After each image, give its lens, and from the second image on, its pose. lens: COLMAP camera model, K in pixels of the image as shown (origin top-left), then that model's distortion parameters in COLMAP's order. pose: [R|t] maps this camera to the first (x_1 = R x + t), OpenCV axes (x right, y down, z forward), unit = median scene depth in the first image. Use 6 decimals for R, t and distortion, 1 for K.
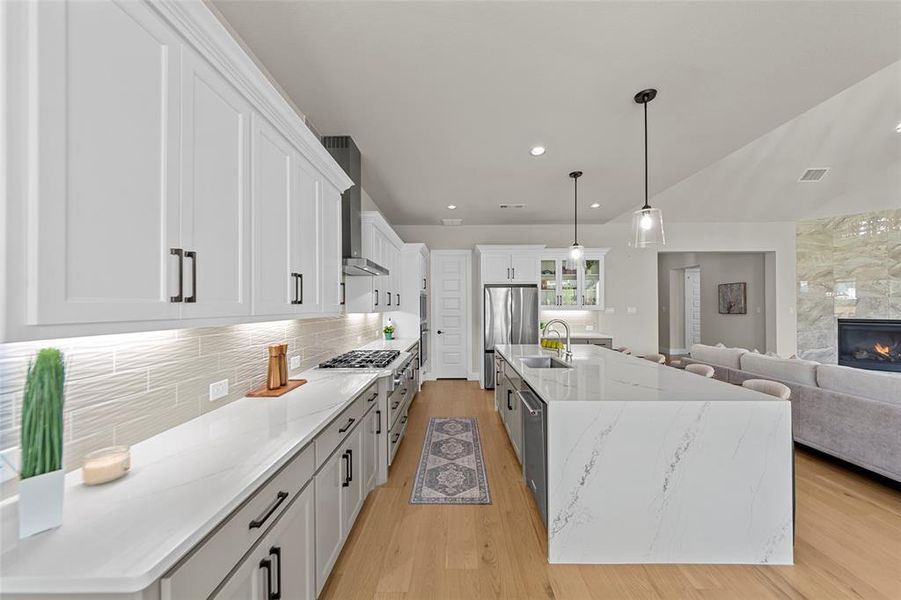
lens RADIAL K [[324.3, 0, 453.0], [0, 324.3, 305.7], [0, 0, 1]] dist [-0.000138, 0.000163]
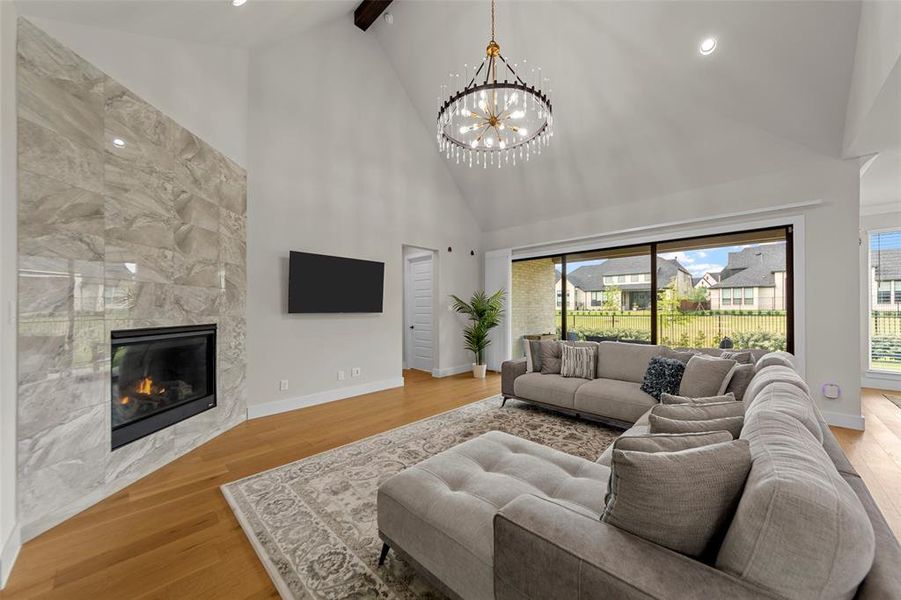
lens RADIAL K [[324.3, 0, 453.0], [0, 324.3, 305.7], [0, 0, 1]] dist [-0.000138, 0.000163]
pose [[-0.722106, 0.009355, 0.691719, 0.599455], [0.005301, 0.999954, -0.007990, 0.014430], [-0.691762, -0.002103, -0.722122, 0.995214]]
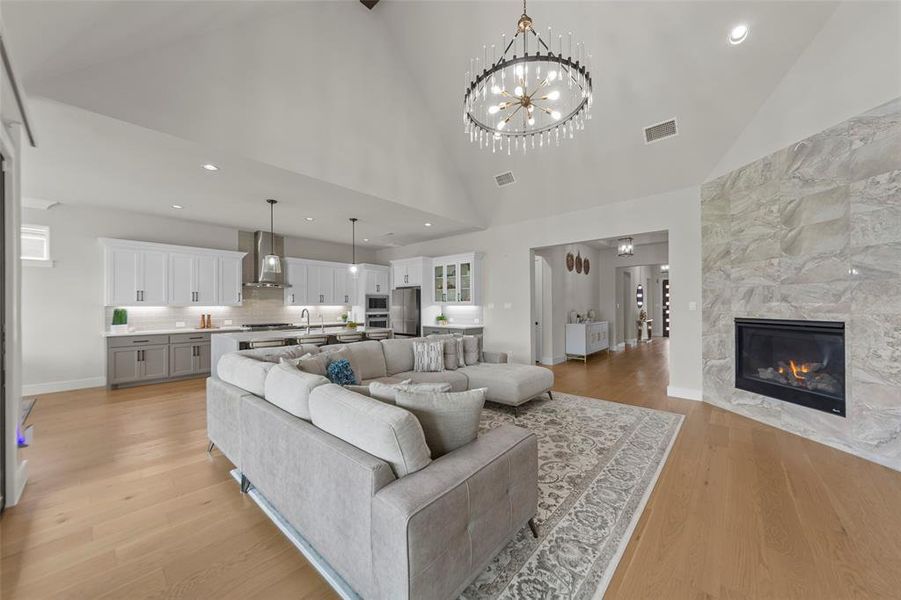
lens RADIAL K [[324.3, 0, 453.0], [0, 324.3, 305.7], [0, 0, 1]] dist [-0.000138, 0.000163]
pose [[0.753378, 0.000539, -0.657588, 1.188063], [0.001091, 0.999997, 0.002070, 0.012577], [0.657587, -0.002277, 0.753375, 0.075648]]
